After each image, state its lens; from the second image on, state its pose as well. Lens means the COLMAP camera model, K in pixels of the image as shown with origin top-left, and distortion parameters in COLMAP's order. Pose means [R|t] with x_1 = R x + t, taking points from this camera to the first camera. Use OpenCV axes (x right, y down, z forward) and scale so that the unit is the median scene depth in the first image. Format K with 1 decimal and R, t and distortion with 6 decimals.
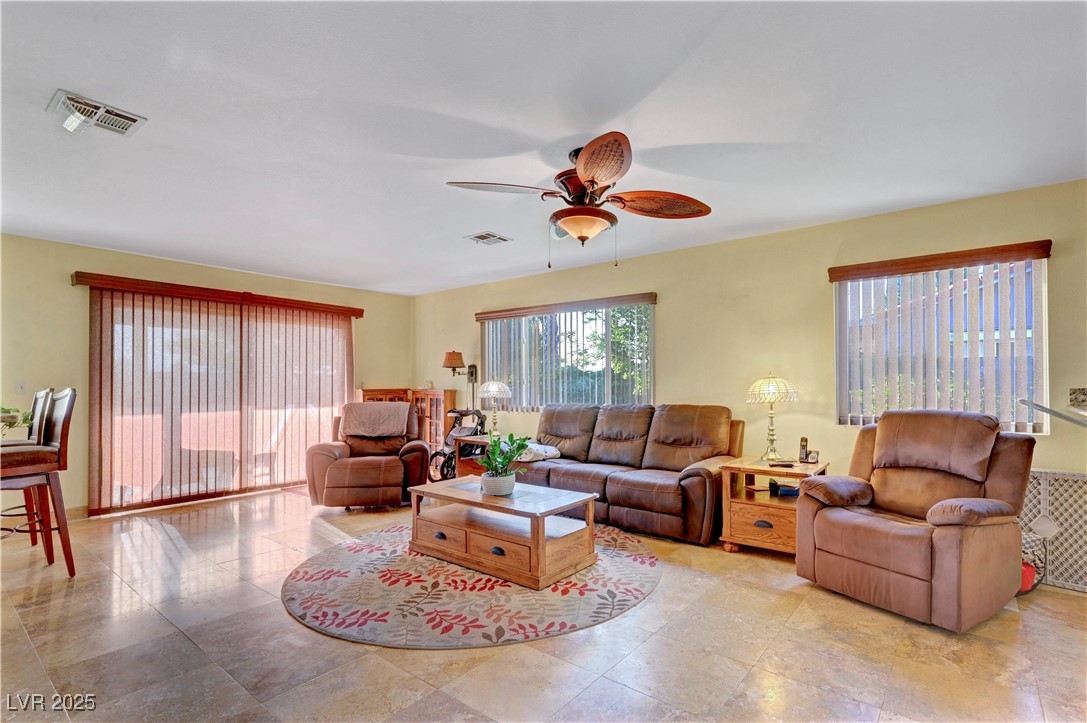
lens RADIAL K [[525.6, 0, 541.4], [0, 525.6, 377.9], [0, 0, 1]] dist [-0.001761, 0.002239]
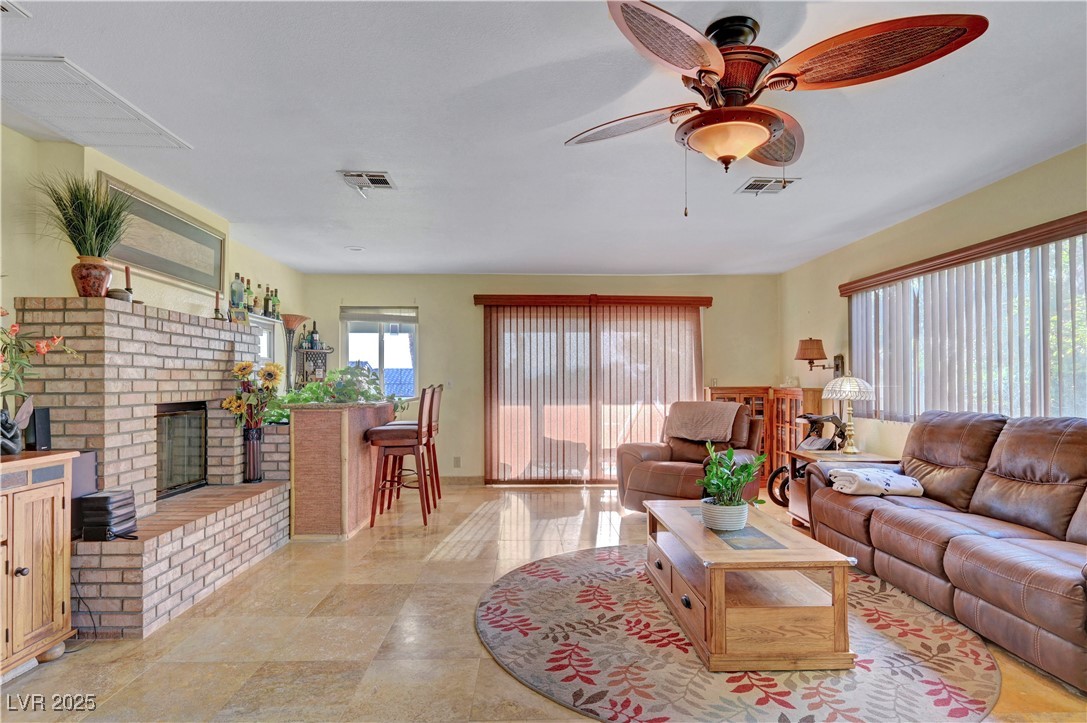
lens RADIAL K [[564.4, 0, 533.4], [0, 564.4, 376.6], [0, 0, 1]] dist [-0.002168, 0.000826]
pose [[0.638599, -0.006681, -0.769510, 0.268367], [0.009370, 0.999956, -0.000906, 0.002768], [0.769482, -0.006631, 0.638634, 0.206405]]
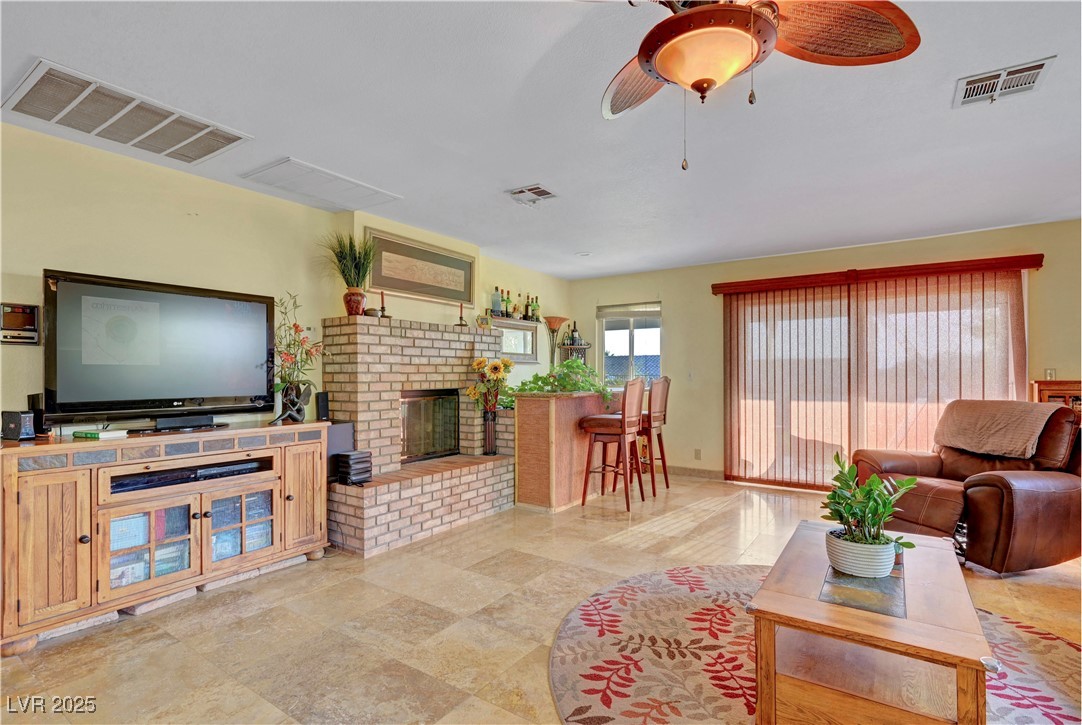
lens RADIAL K [[523.1, 0, 536.0], [0, 523.1, 373.7], [0, 0, 1]] dist [-0.001761, 0.002239]
pose [[0.068763, 0.001005, -0.997633, 0.328105], [0.013713, 0.999904, 0.001952, 0.004759], [0.997539, -0.013815, 0.068743, 0.460129]]
